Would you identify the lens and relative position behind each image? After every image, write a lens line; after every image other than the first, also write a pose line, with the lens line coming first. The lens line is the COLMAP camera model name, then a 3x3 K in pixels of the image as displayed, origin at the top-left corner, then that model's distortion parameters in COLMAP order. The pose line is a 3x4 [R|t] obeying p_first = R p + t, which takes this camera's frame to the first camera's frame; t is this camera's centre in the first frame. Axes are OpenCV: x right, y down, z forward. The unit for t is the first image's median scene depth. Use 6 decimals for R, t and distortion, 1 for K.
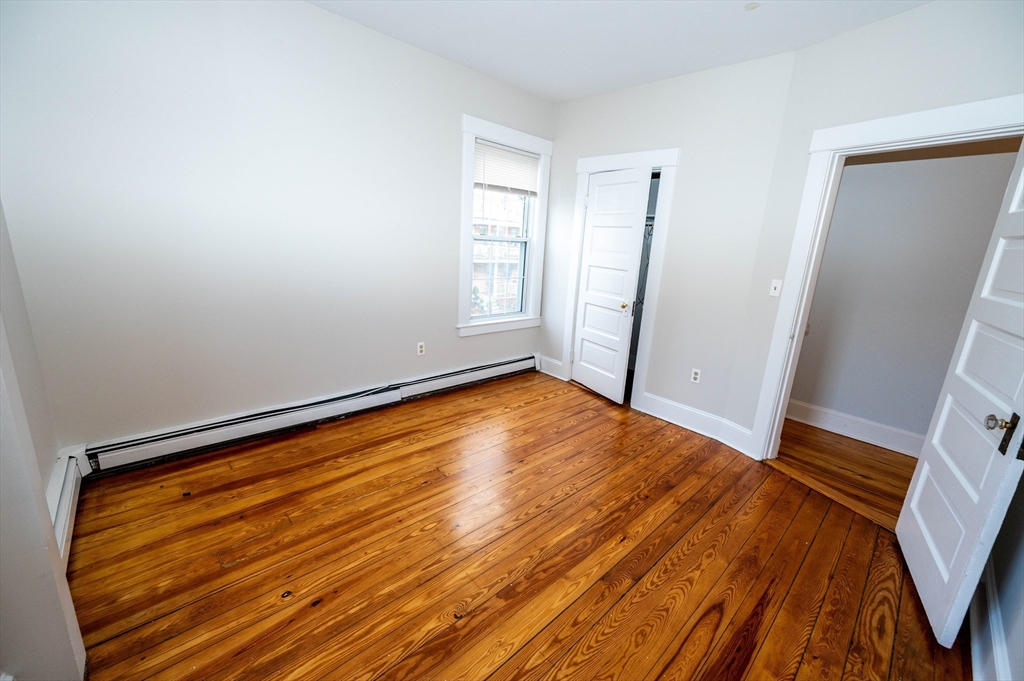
lens RADIAL K [[409.2, 0, 512.5], [0, 409.2, 336.0], [0, 0, 1]] dist [-0.006207, 0.000230]
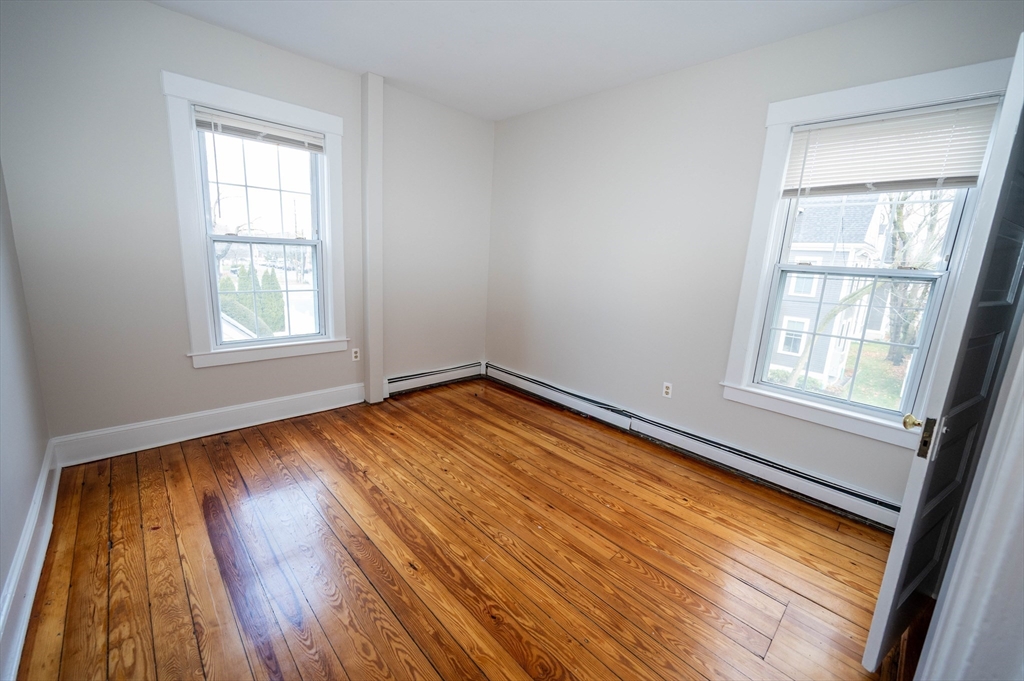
lens RADIAL K [[409.2, 0, 503.9], [0, 409.2, 337.1], [0, 0, 1]] dist [-0.006207, 0.000230]
pose [[-0.002662, 0.133418, -0.991056, 0.953687], [-0.285693, 0.949652, 0.128611, -0.134818], [0.958318, 0.283480, 0.035589, 0.885432]]
